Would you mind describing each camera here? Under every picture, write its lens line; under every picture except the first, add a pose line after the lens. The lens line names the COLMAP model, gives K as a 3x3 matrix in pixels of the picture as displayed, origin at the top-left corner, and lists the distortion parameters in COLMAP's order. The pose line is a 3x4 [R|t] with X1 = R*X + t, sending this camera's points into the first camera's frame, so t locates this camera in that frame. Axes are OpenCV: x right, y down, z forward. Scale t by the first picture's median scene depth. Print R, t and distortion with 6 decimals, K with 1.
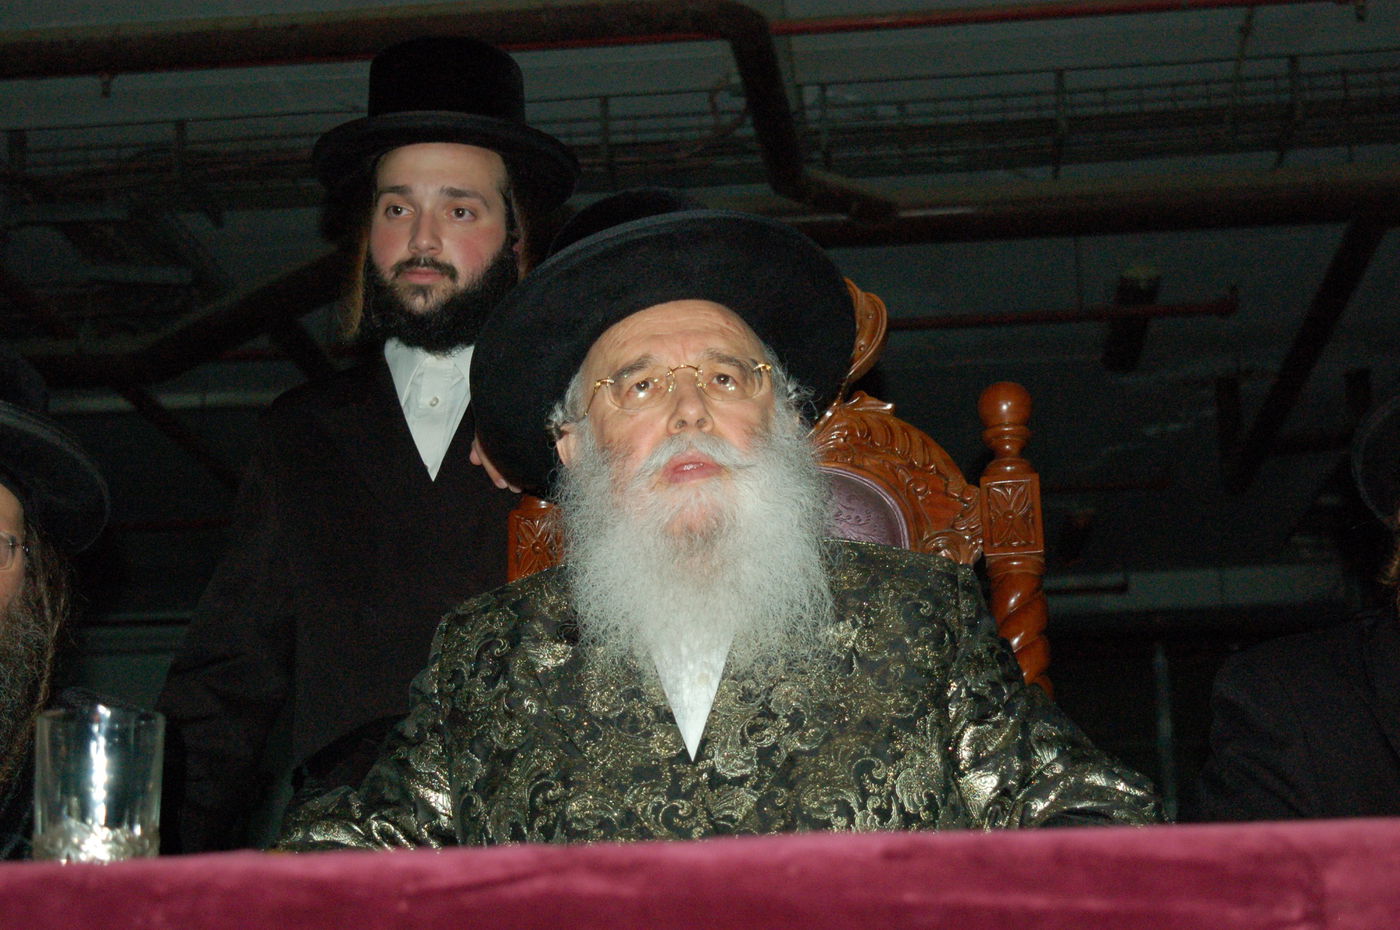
lens RADIAL K [[2539.4, 0, 700.0], [0, 2539.4, 465.0], [0, 0, 1]] dist [0.032919, 0.071316]
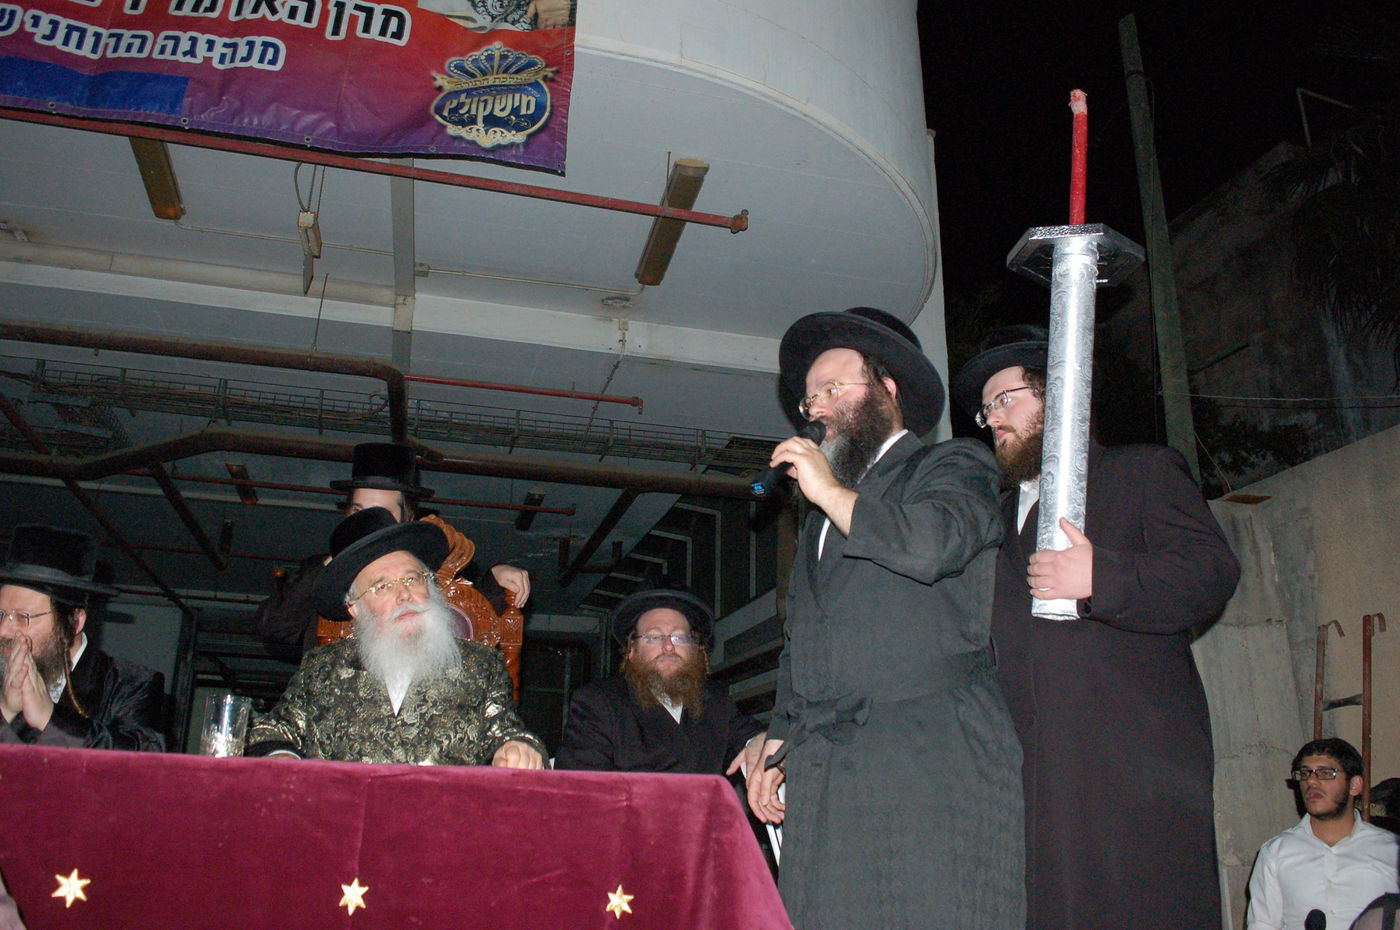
lens RADIAL K [[1125.2, 0, 700.0], [0, 1125.2, 465.0], [0, 0, 1]] dist [-0.069242, -0.002603]
pose [[0.937751, 0.146461, 0.314917, -0.026971], [-0.119967, 0.987520, -0.102039, -0.016340], [-0.325932, 0.057908, 0.943618, -0.064188]]
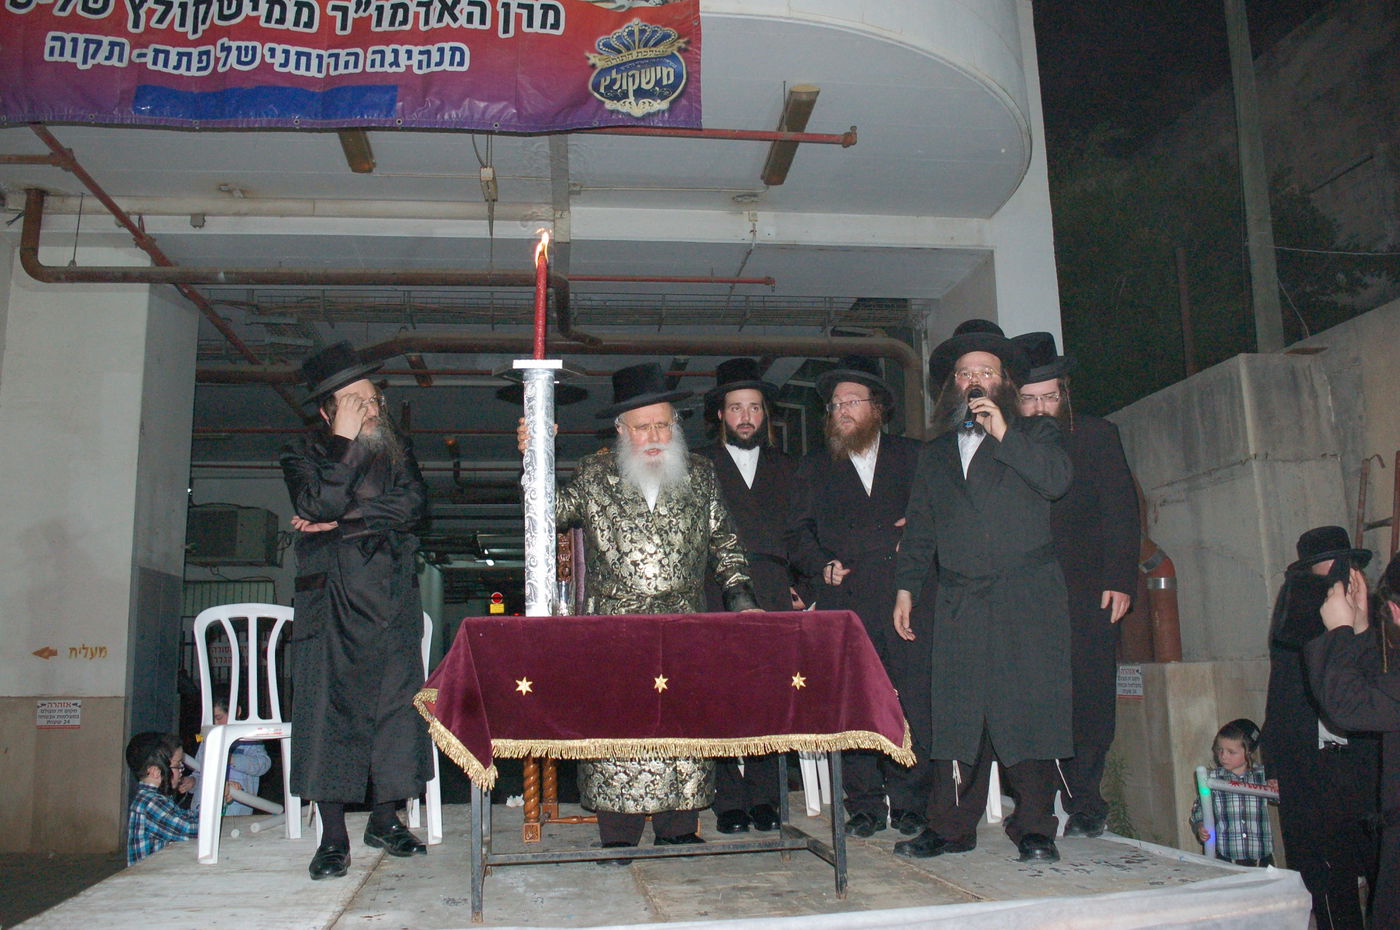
lens RADIAL K [[1125.2, 0, 700.0], [0, 1125.2, 465.0], [0, 0, 1]] dist [-0.069242, -0.002603]
pose [[0.975948, 0.038736, 0.214536, -0.074519], [-0.051576, 0.997177, 0.054577, -0.043308], [-0.211816, -0.064329, 0.975190, -0.196340]]
